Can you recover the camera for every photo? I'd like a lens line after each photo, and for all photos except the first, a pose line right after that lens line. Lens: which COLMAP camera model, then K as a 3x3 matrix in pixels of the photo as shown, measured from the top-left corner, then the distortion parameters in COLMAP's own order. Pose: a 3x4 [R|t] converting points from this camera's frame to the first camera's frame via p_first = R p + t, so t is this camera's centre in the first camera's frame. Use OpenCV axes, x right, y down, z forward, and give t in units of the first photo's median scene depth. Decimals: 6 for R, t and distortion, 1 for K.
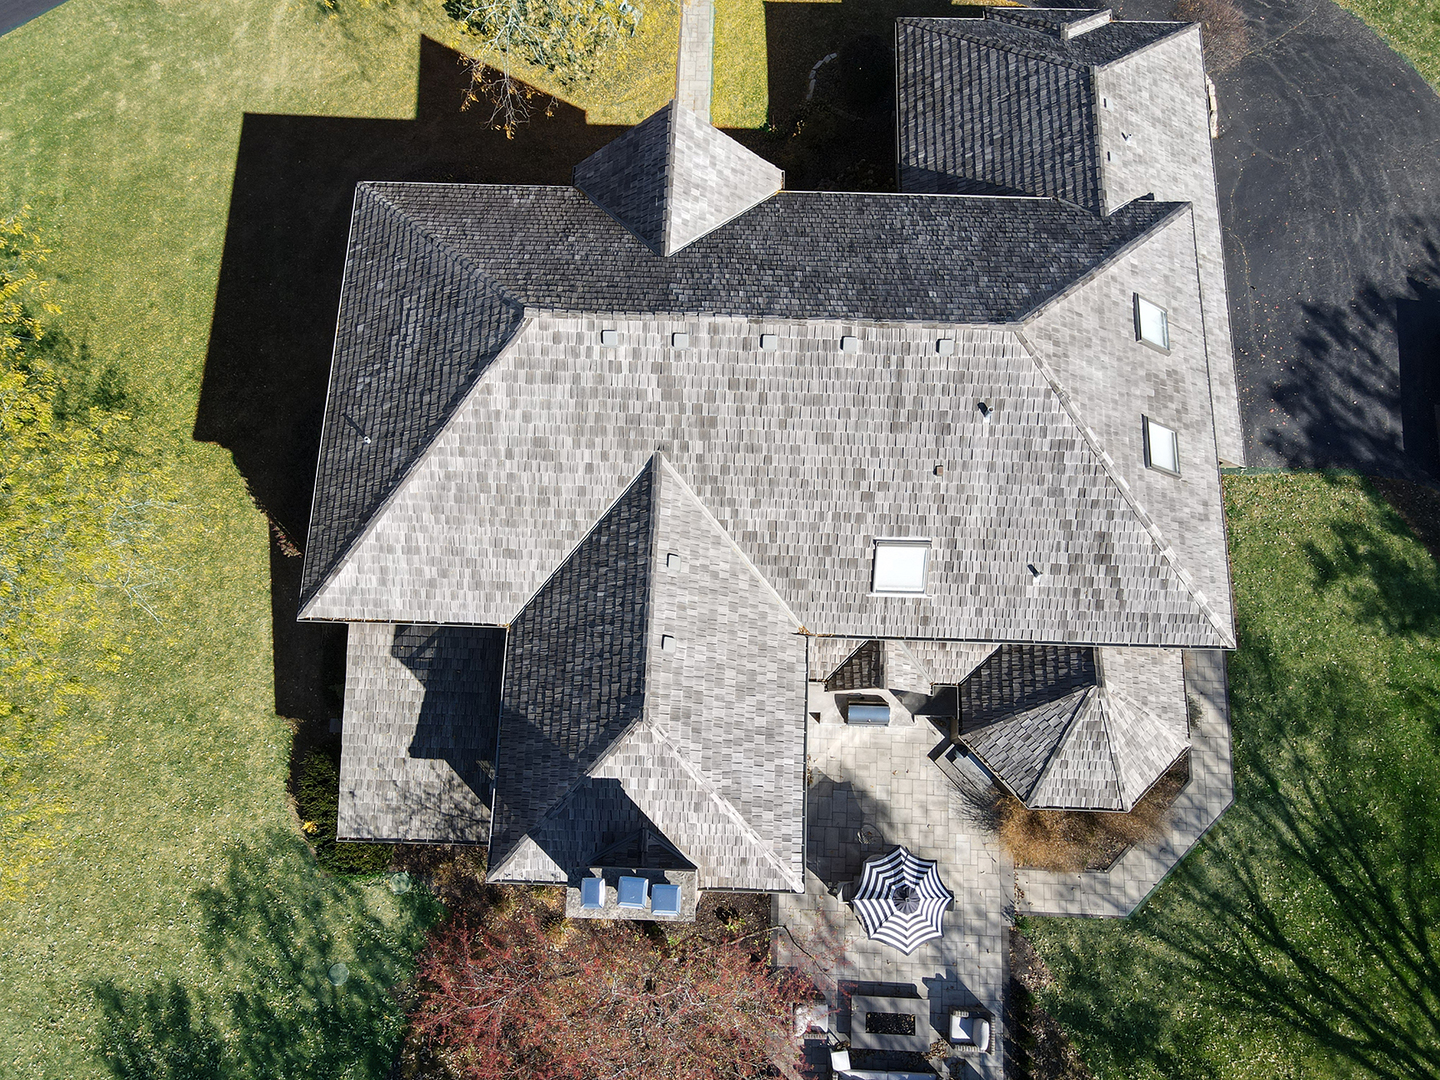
lens RADIAL K [[1056.9, 0, 726.3], [0, 1056.9, 537.0], [0, 0, 1]] dist [0.003930, -0.007467]
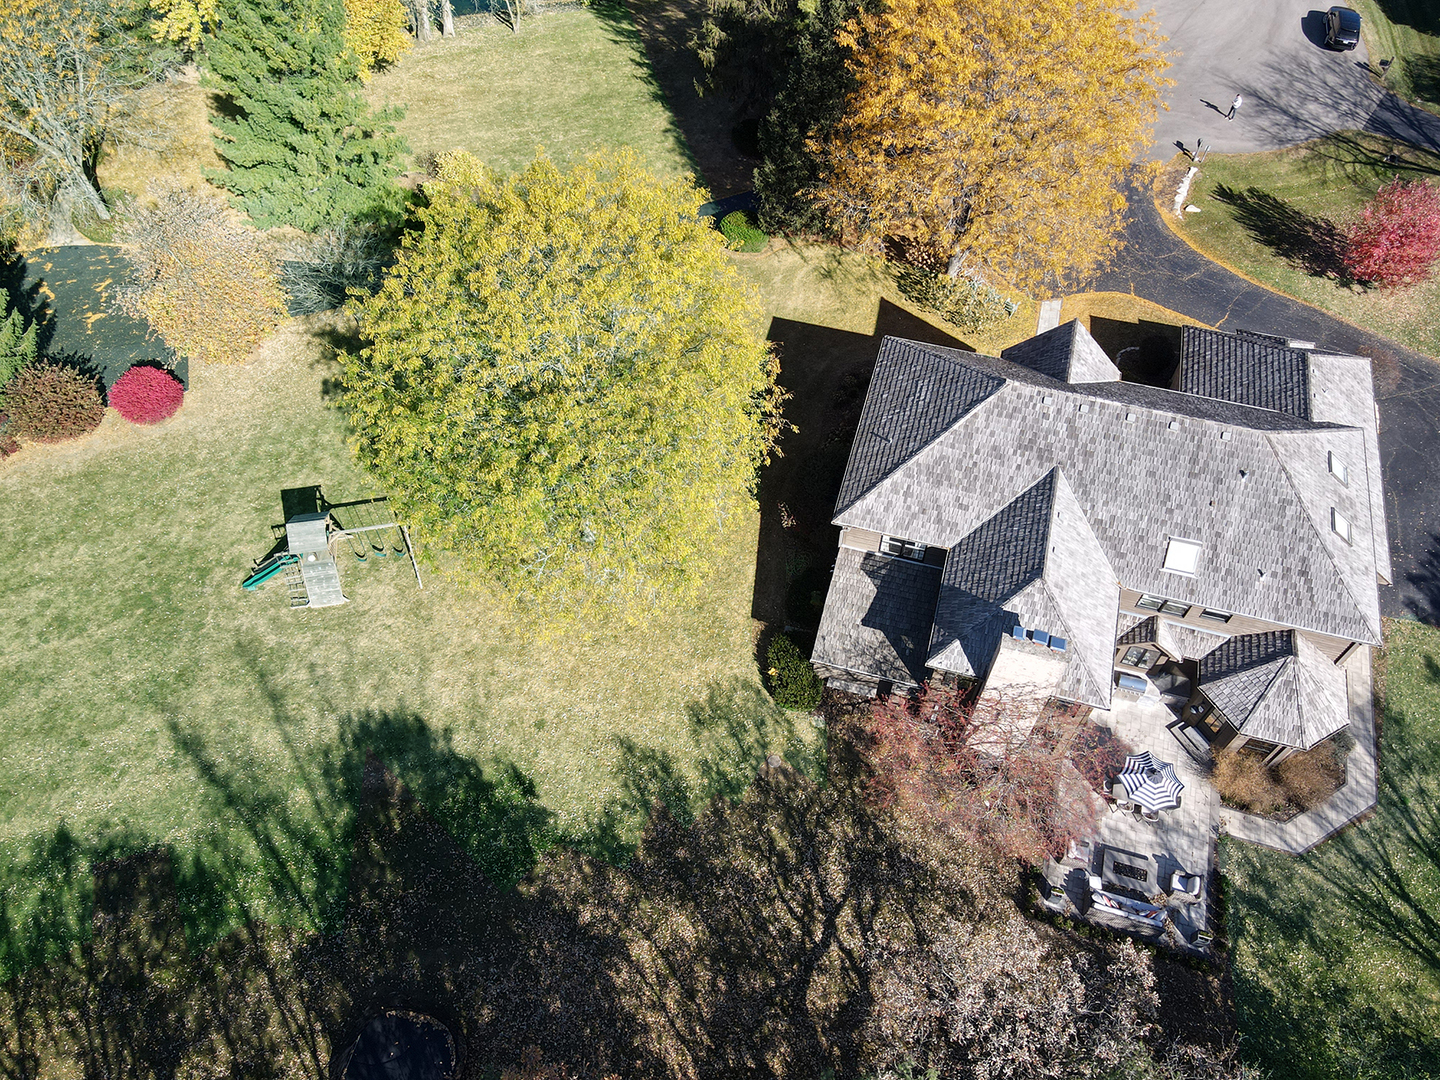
lens RADIAL K [[1056.9, 0, 716.2], [0, 1056.9, 543.7], [0, 0, 1]] dist [0.003930, -0.007467]
pose [[0.968305, 0.201270, -0.147903, -0.299078], [-0.239674, 0.915395, -0.323433, 0.689770], [0.070293, 0.348631, 0.934621, -0.642380]]
